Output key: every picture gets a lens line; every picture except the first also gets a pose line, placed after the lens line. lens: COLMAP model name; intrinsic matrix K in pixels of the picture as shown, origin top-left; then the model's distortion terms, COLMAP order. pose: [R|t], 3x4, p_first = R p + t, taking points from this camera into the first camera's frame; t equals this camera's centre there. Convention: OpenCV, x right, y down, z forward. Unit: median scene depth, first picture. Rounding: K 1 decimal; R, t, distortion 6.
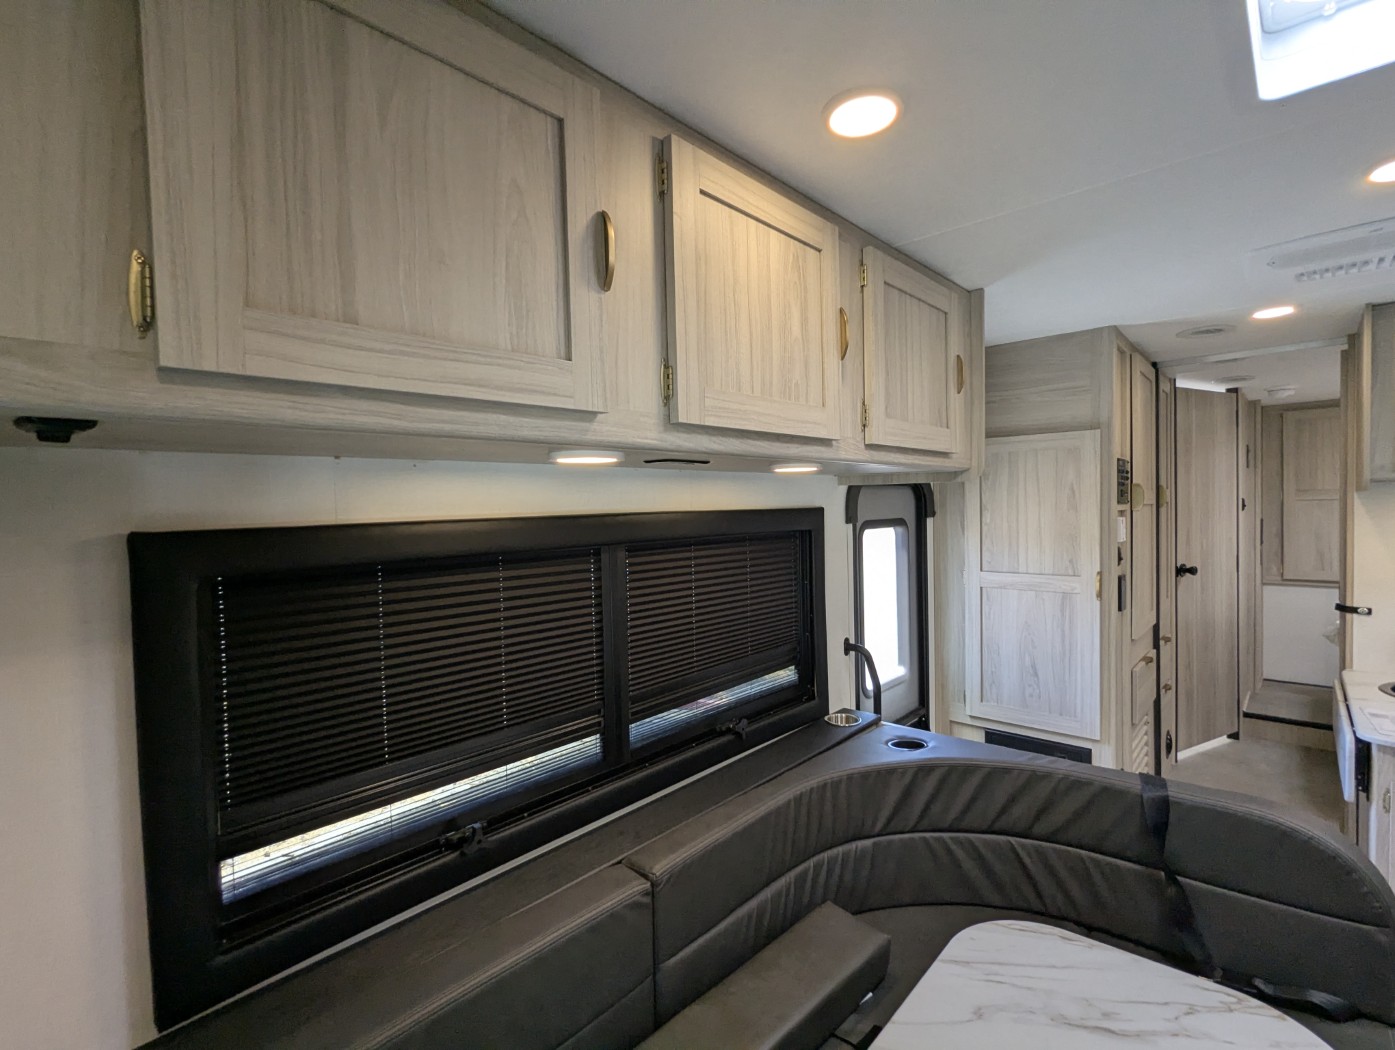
lens RADIAL K [[665.0, 0, 696.5], [0, 665.0, 527.9], [0, 0, 1]] dist [-0.003789, 0.002918]
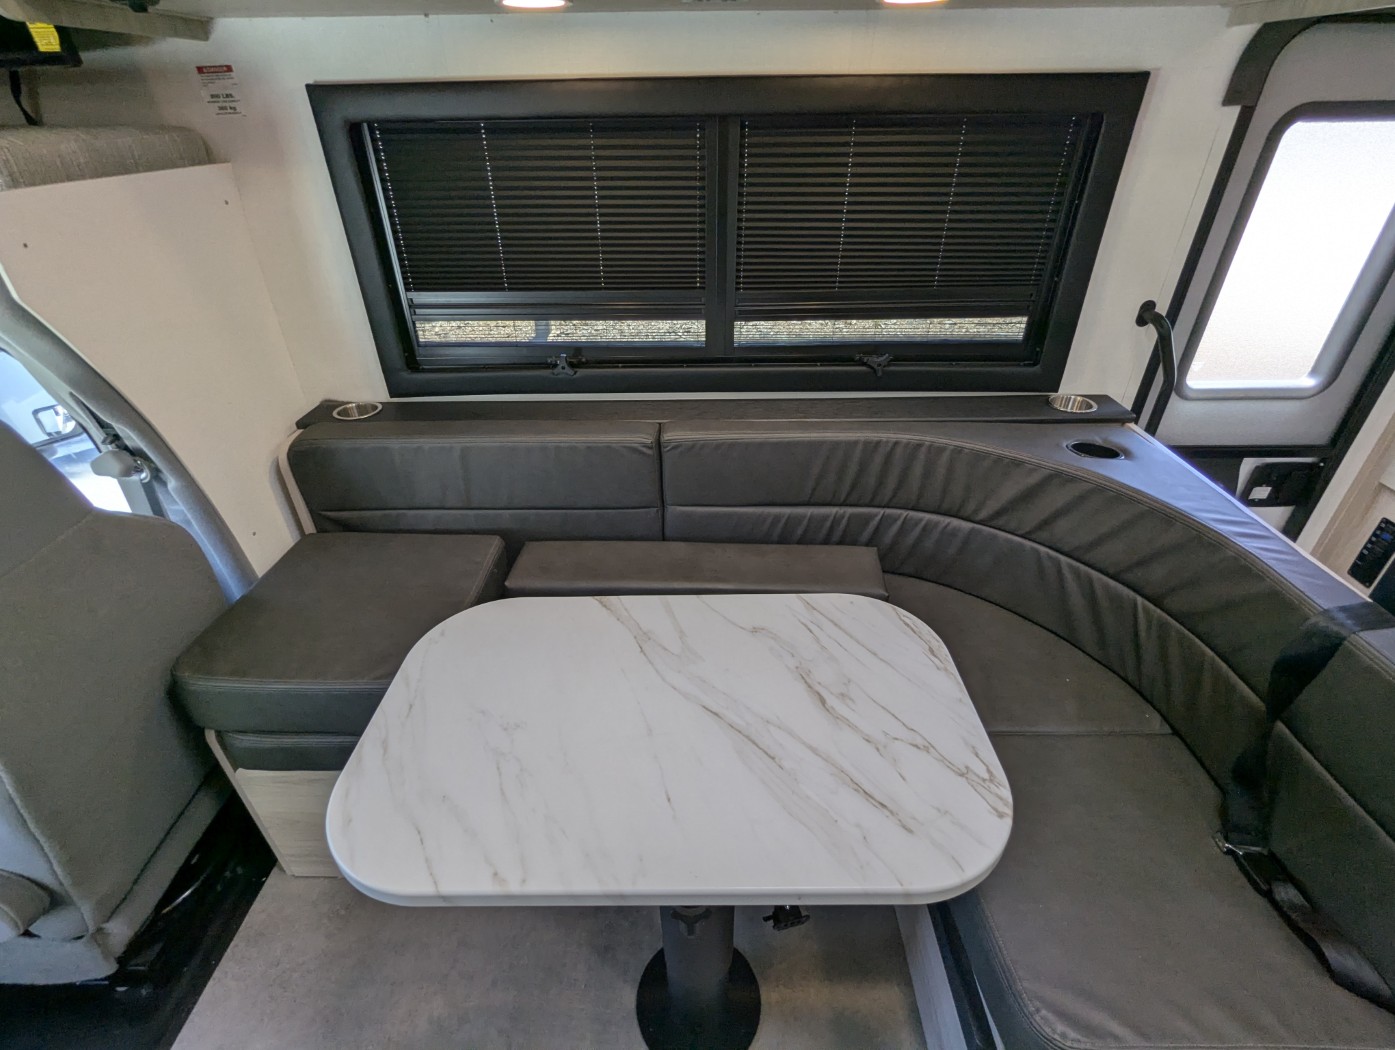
lens RADIAL K [[665.0, 0, 698.3], [0, 665.0, 528.0], [0, 0, 1]] dist [-0.003789, 0.002918]
pose [[0.668101, 0.415326, -0.617370, 0.519609], [-0.031347, 0.844694, 0.534331, 0.011856], [0.743410, -0.337635, 0.577360, 0.199592]]
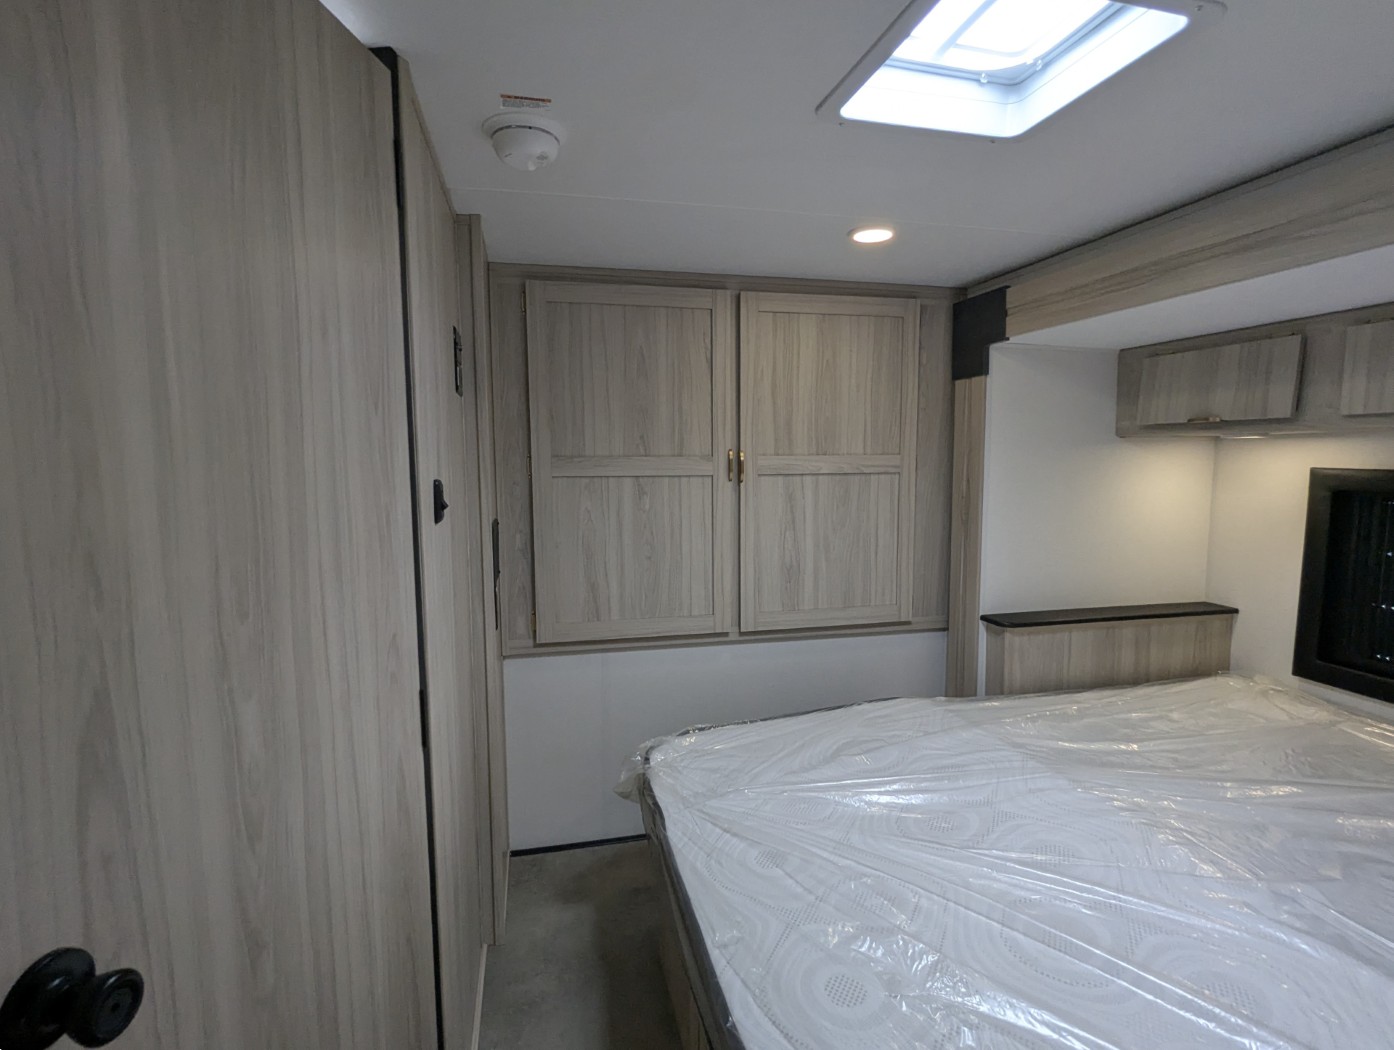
lens RADIAL K [[702.2, 0, 690.7], [0, 702.2, 525.0], [0, 0, 1]] dist [-0.009948, 0.004587]
pose [[0.572096, -0.059060, 0.818058, 1.268613], [0.015761, 0.998012, 0.061030, -0.085090], [-0.820035, -0.022021, 0.571889, 1.463405]]
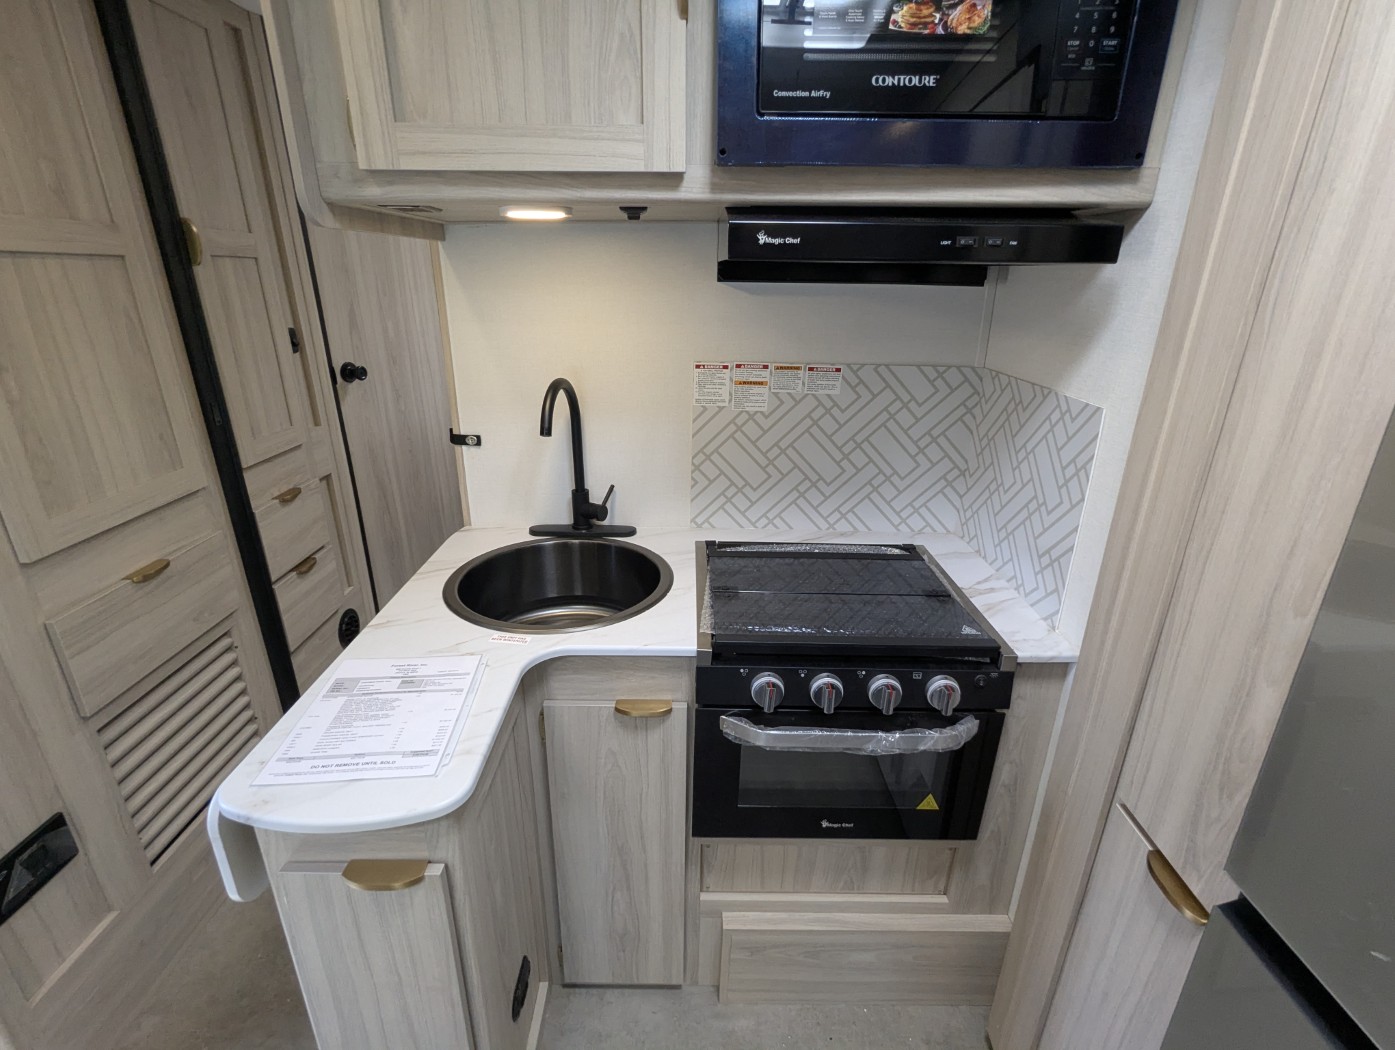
lens RADIAL K [[665.0, 0, 695.2], [0, 665.0, 527.3], [0, 0, 1]] dist [-0.003789, 0.002918]
pose [[0.738819, -0.219490, 0.637158, 0.973534], [0.002272, 0.946279, 0.323343, -0.005666], [-0.673900, -0.237445, 0.699628, 0.500878]]
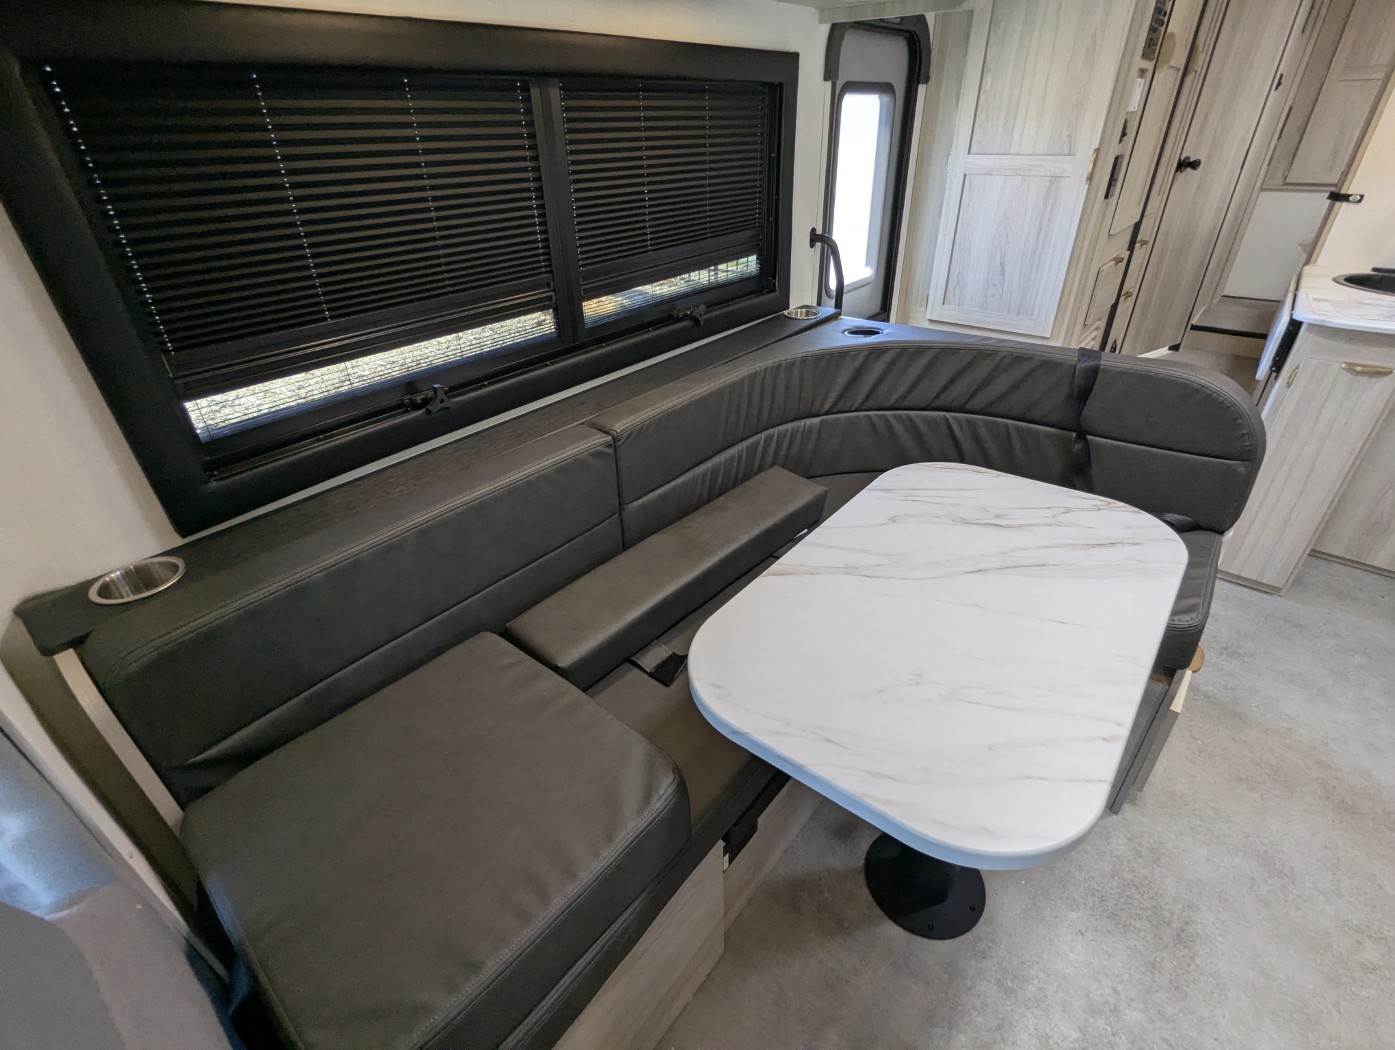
lens RADIAL K [[665.0, 0, 697.4], [0, 665.0, 528.6], [0, 0, 1]] dist [-0.003789, 0.002918]
pose [[0.998610, -0.028032, 0.044640, 0.011480], [0.002298, 0.869215, 0.494428, 0.084344], [-0.052662, -0.493638, 0.868071, -0.012587]]
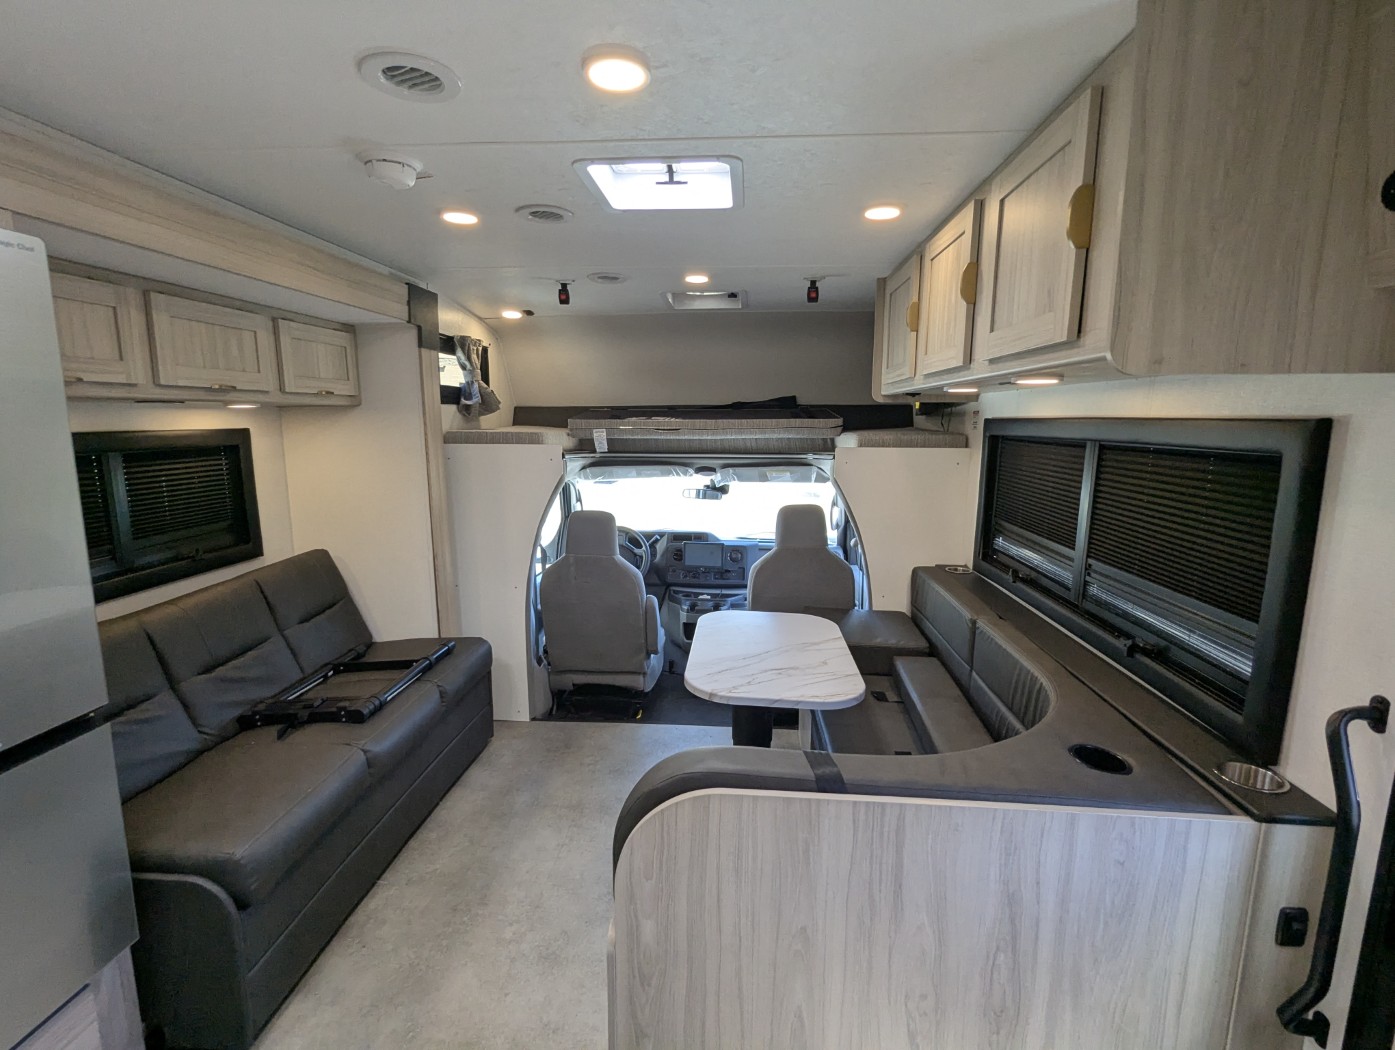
lens RADIAL K [[665.0, 0, 701.8], [0, 665.0, 530.8], [0, 0, 1]] dist [-0.003789, 0.002918]
pose [[-0.785326, 0.121758, -0.606991, 1.056928], [-0.010679, 0.977659, 0.209928, -0.057264], [0.618991, 0.171344, -0.766480, 1.244565]]
